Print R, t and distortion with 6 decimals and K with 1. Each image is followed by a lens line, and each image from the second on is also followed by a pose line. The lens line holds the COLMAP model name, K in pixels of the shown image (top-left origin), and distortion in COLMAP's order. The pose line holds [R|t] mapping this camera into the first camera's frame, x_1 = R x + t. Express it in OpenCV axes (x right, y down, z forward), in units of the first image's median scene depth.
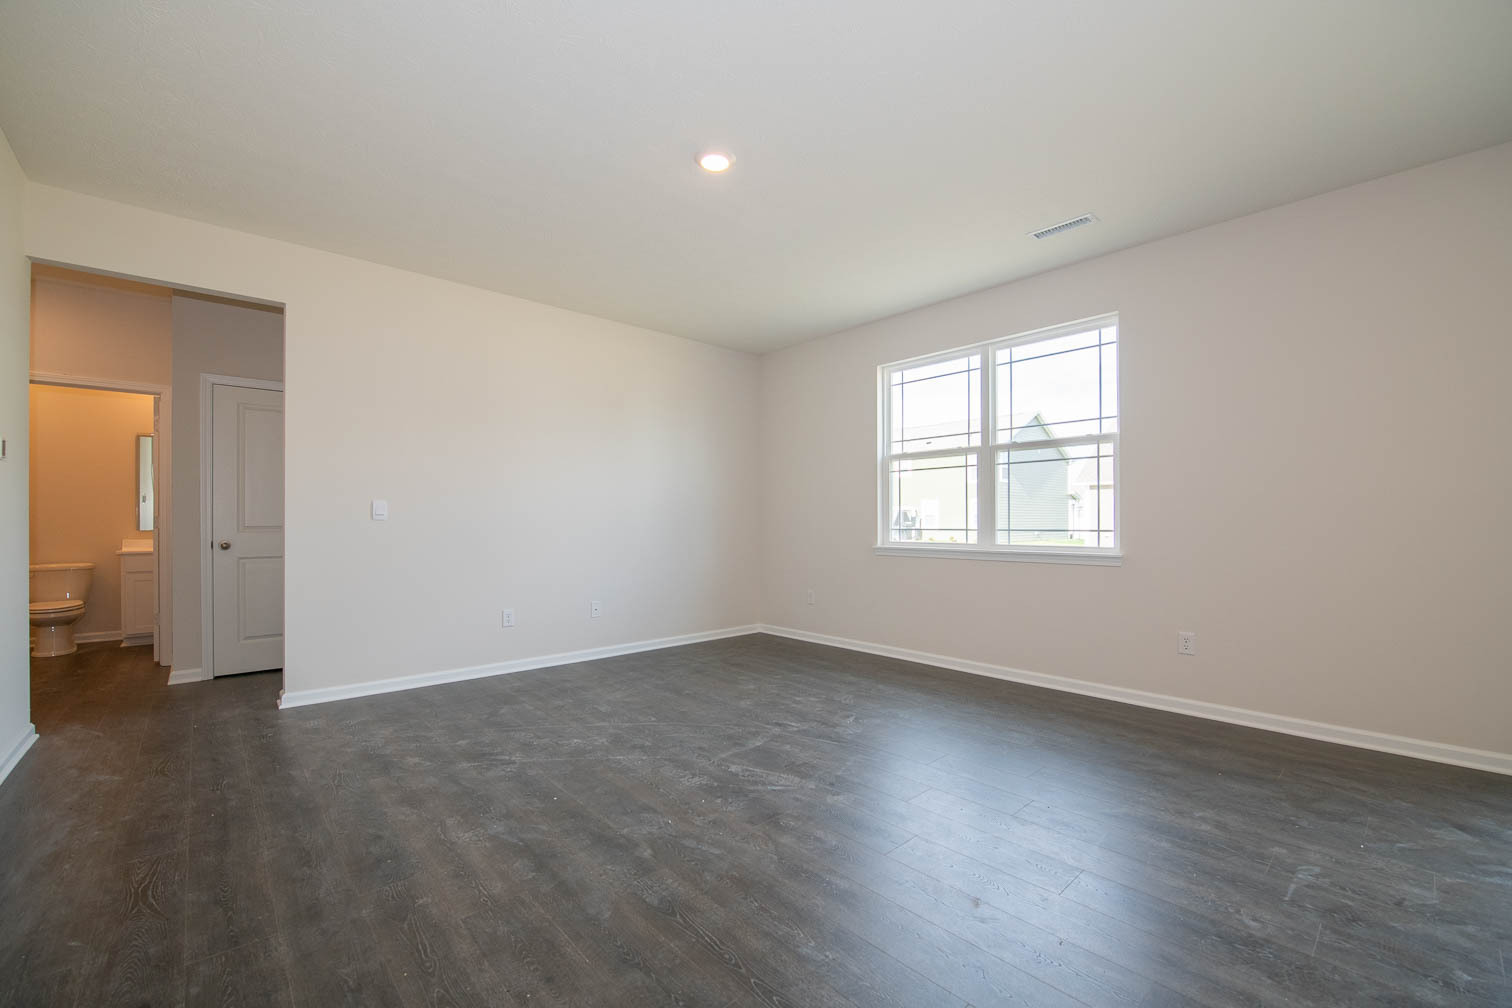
lens RADIAL K [[614.4, 0, 750.0], [0, 614.4, 520.8], [0, 0, 1]] dist [-0.001811, -0.000063]
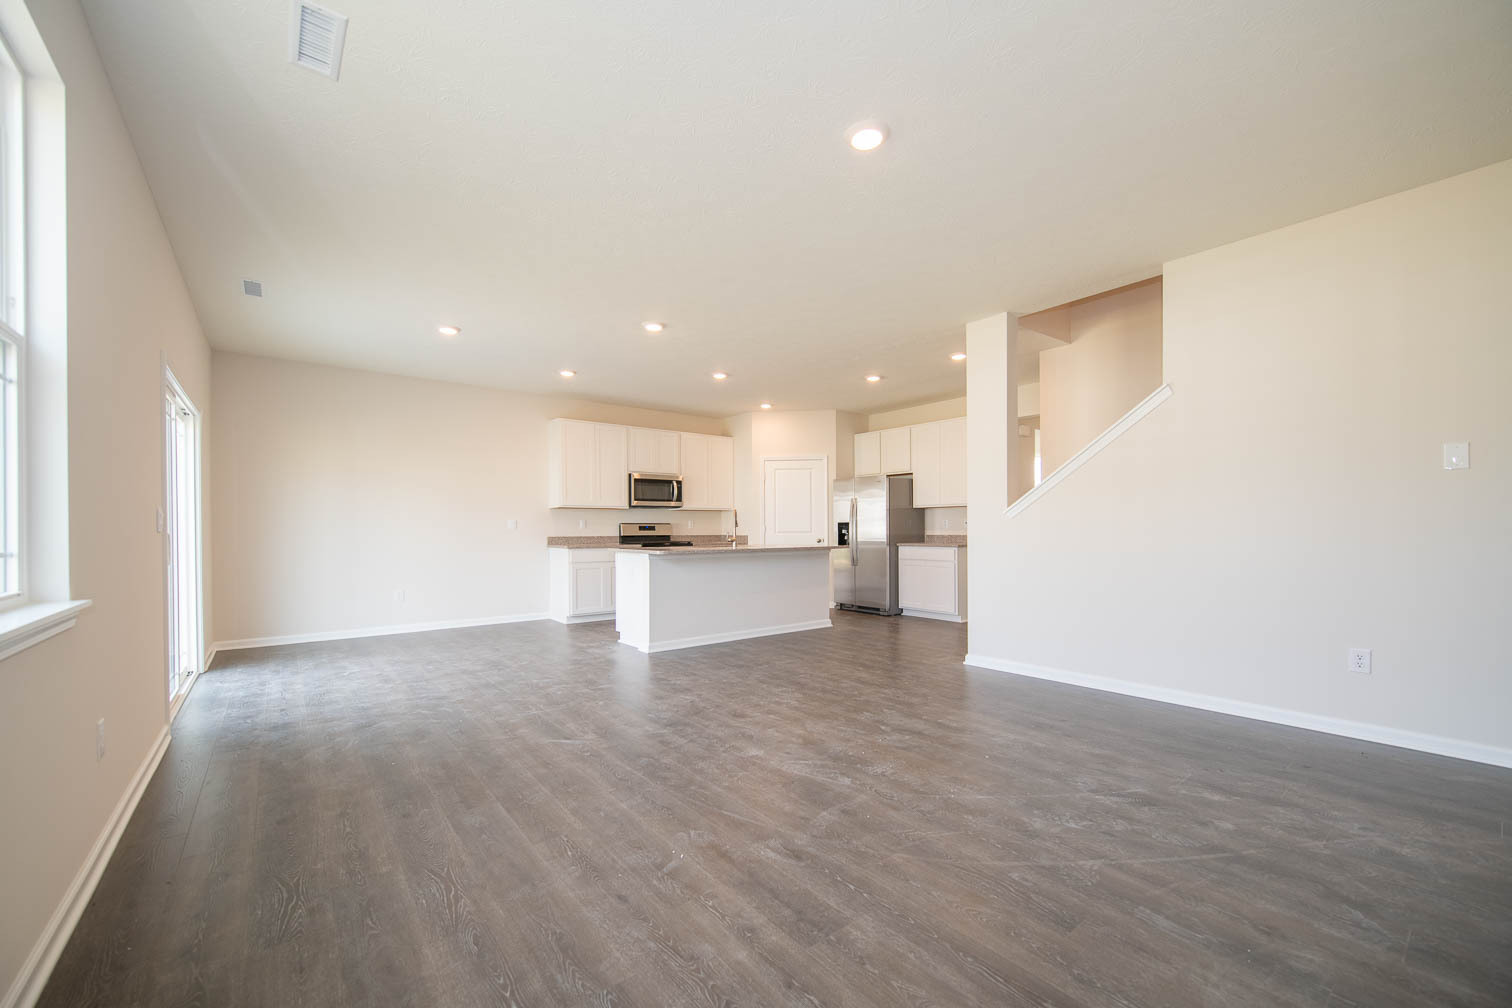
lens RADIAL K [[597.0, 0, 752.3], [0, 597.0, 527.3], [0, 0, 1]] dist [0.000625, 0.000083]
pose [[-0.998040, 0.004047, 0.062448, 0.039061], [0.003921, 0.999990, -0.002140, -0.000329], [-0.062456, -0.001891, -0.998046, 1.220576]]
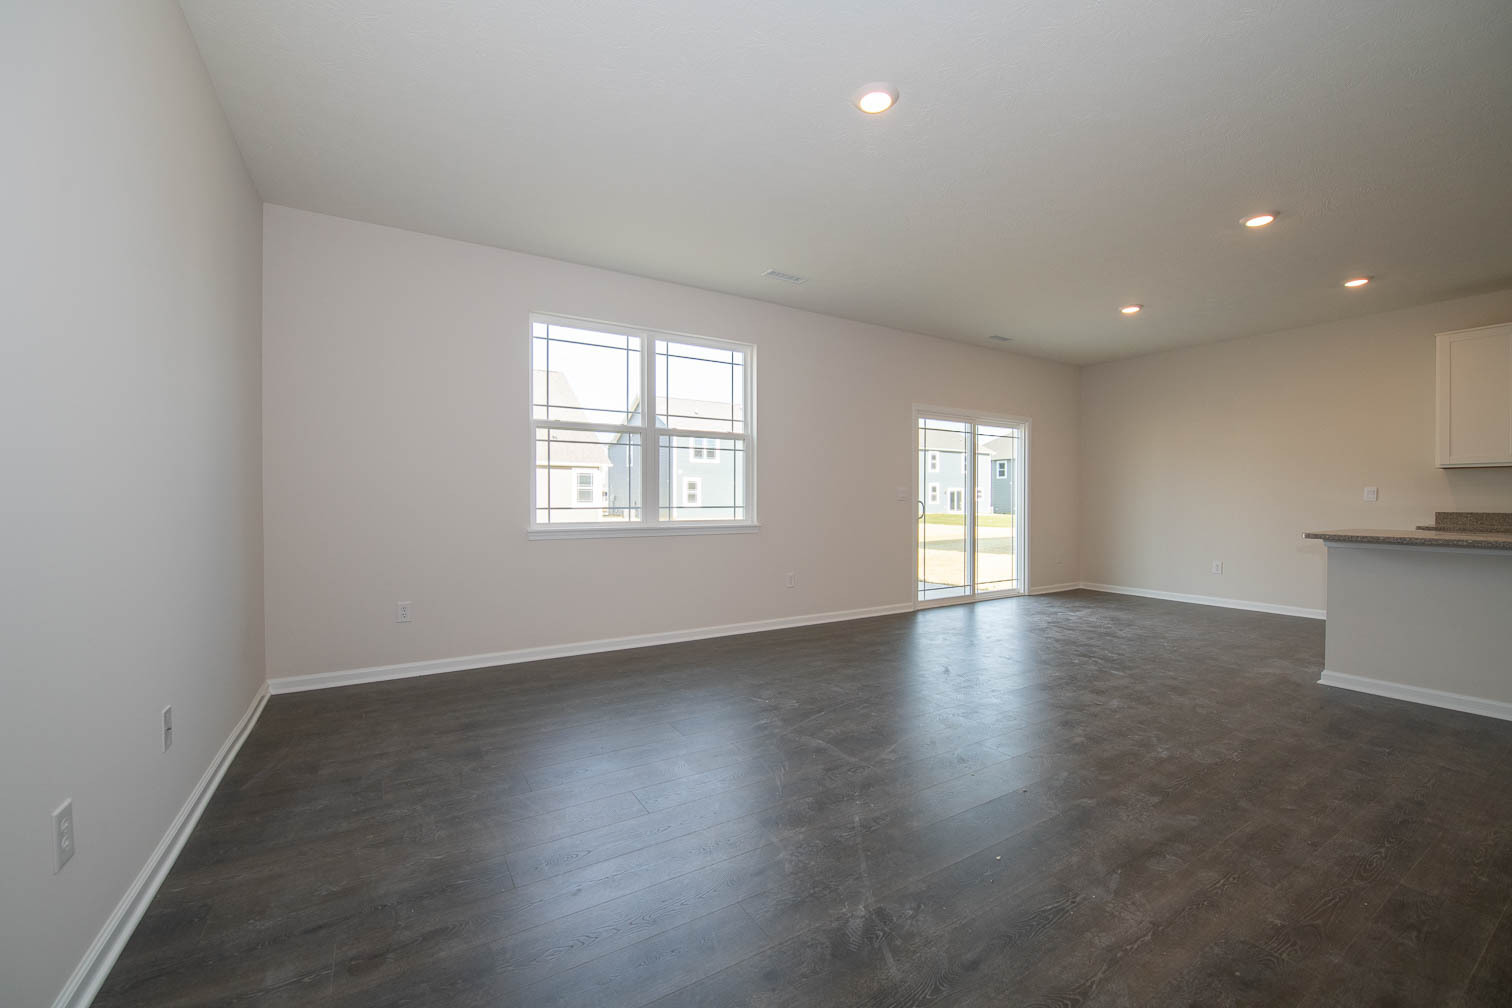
lens RADIAL K [[606.3, 0, 757.6], [0, 606.3, 505.4], [0, 0, 1]] dist [-0.014387, 0.000292]
pose [[0.178624, -0.009519, 0.983871, -0.616158], [-0.002499, 0.999946, 0.010128, -0.000039], [-0.983914, -0.004268, 0.178590, 0.643705]]
